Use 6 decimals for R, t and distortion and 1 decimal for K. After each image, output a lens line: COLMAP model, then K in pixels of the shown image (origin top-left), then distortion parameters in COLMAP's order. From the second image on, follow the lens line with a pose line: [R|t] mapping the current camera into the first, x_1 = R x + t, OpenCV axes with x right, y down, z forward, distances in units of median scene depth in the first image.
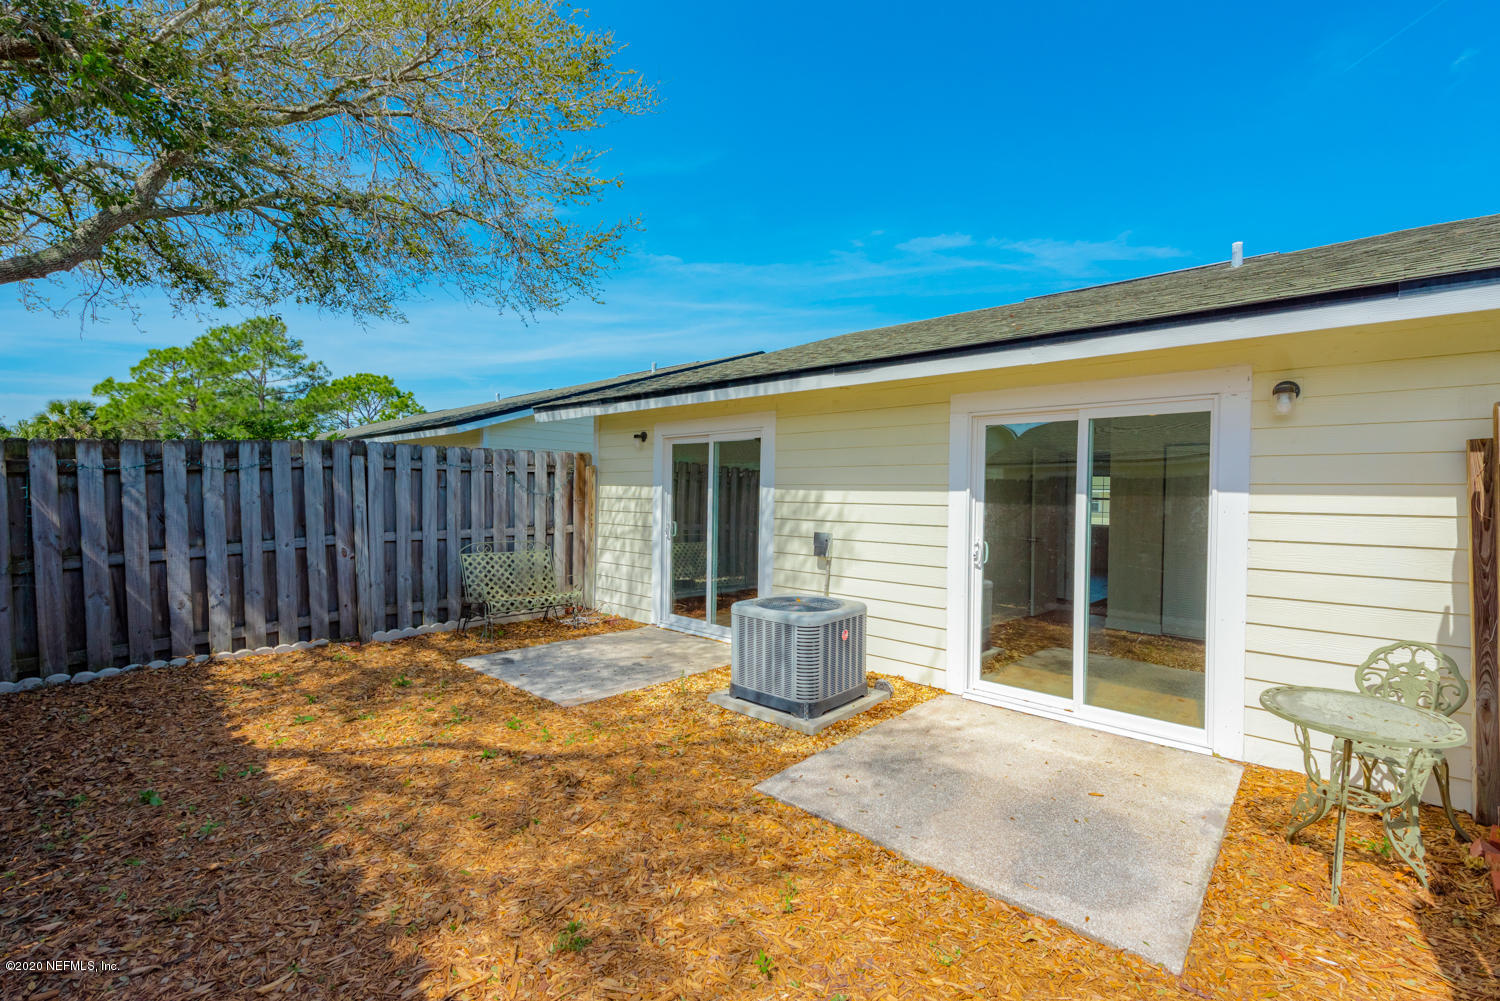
lens RADIAL K [[650.1, 0, 760.6], [0, 650.1, 510.4], [0, 0, 1]] dist [0.004023, 0.000127]
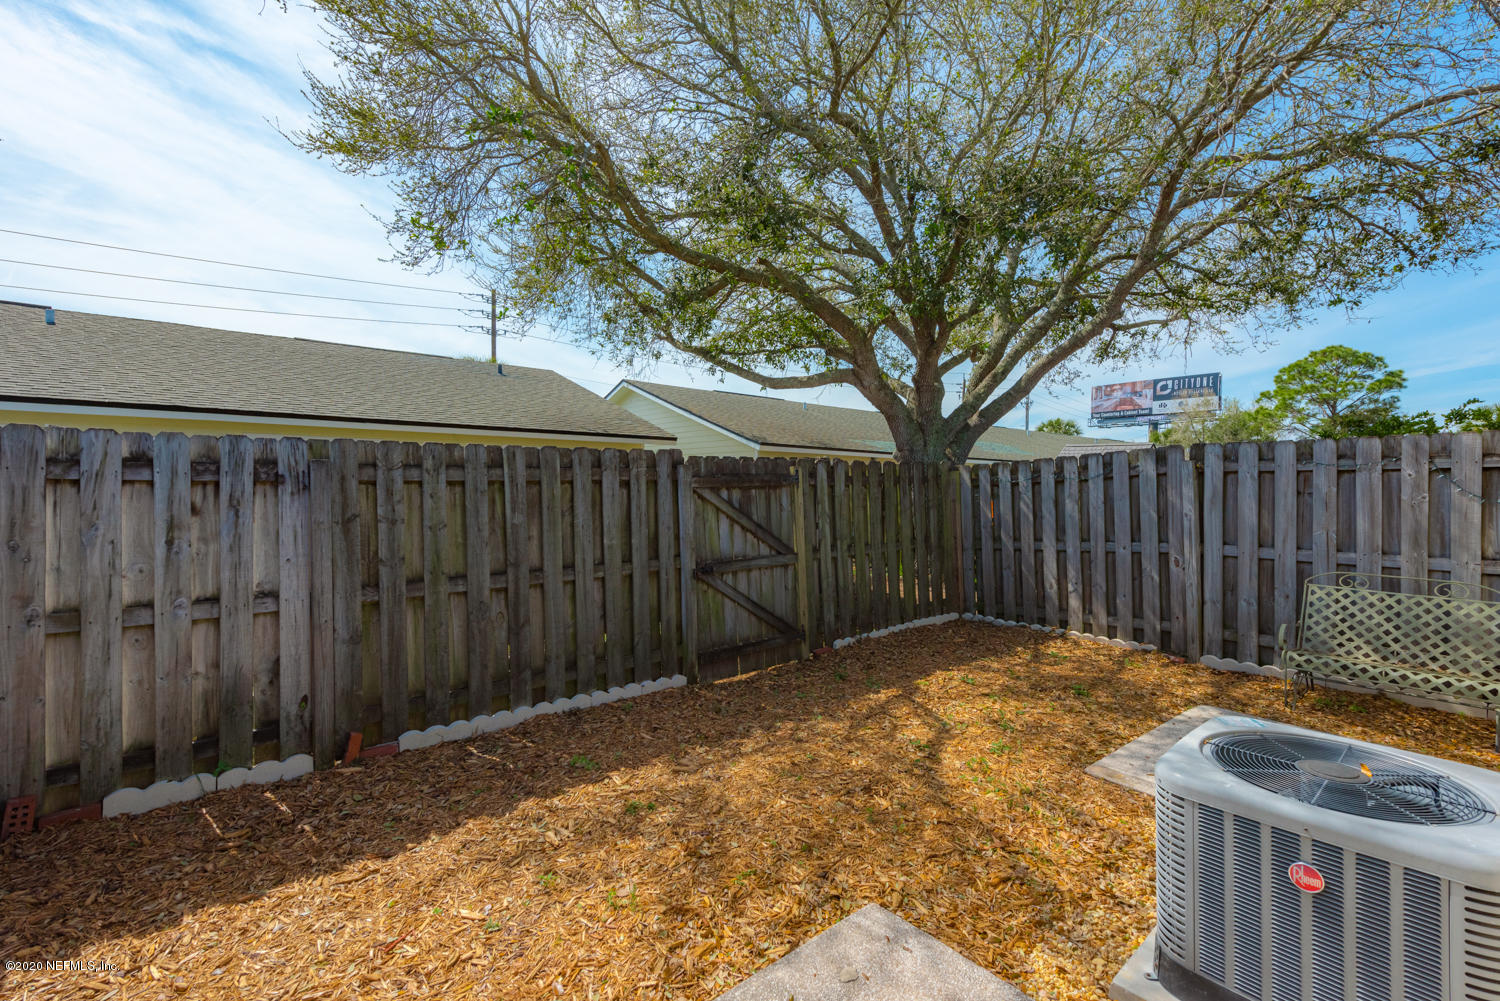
lens RADIAL K [[650.1, 0, 761.9], [0, 650.1, 494.3], [0, 0, 1]] dist [0.004023, 0.000127]
pose [[-0.145867, -0.002743, -0.989300, 0.458539], [-0.034110, 0.999416, 0.002258, -0.018977], [0.988716, 0.034074, -0.145876, 0.607496]]
